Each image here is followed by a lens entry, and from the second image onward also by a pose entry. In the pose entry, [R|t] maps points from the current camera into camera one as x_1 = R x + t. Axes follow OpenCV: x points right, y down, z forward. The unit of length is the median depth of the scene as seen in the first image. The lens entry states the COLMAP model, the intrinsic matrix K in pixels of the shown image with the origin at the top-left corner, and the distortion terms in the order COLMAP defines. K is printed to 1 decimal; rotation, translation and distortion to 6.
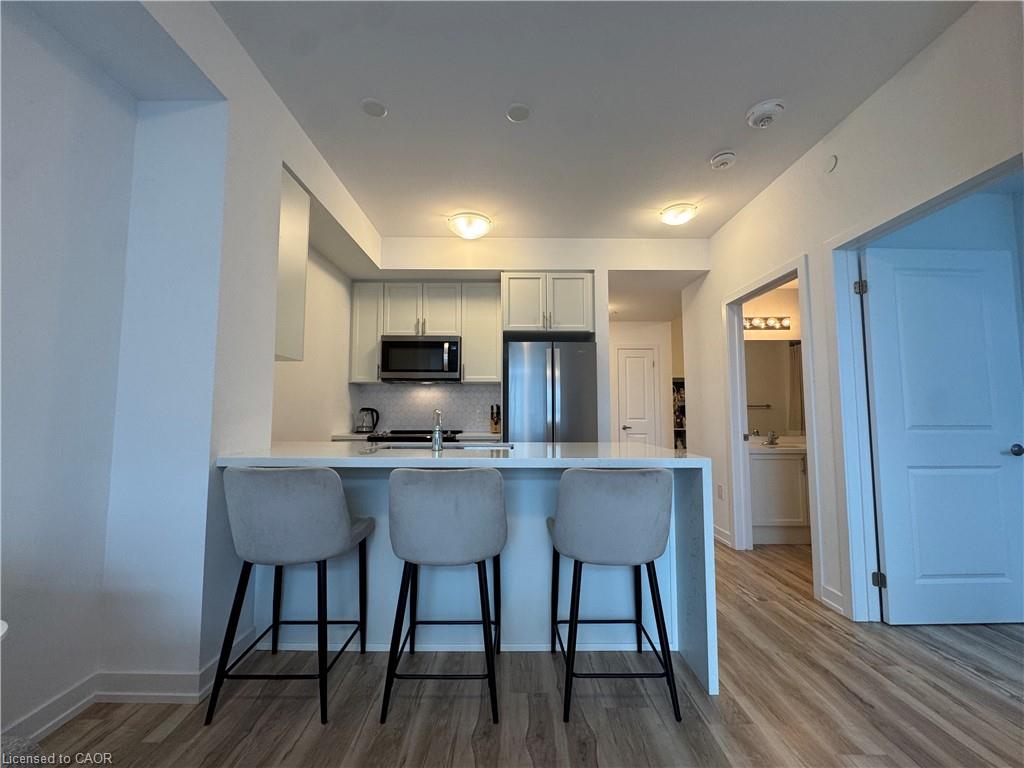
lens RADIAL K [[409.1, 0, 512.0], [0, 409.1, 384.0], [0, 0, 1]] dist [-0.002615, 0.000183]
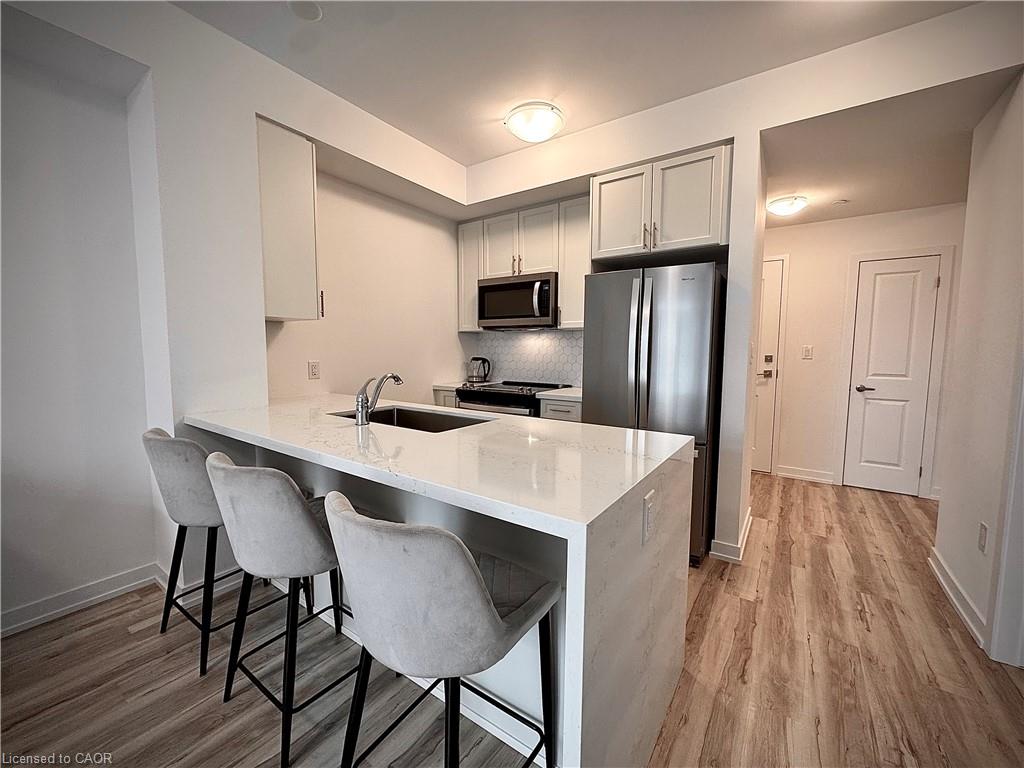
lens RADIAL K [[409.1, 0, 512.0], [0, 409.1, 384.0], [0, 0, 1]] dist [-0.002615, 0.000183]
pose [[0.819718, 0.052655, -0.570341, 0.288005], [0.036421, 0.988958, 0.143649, -0.016420], [0.571608, -0.138525, 0.808749, 0.265491]]
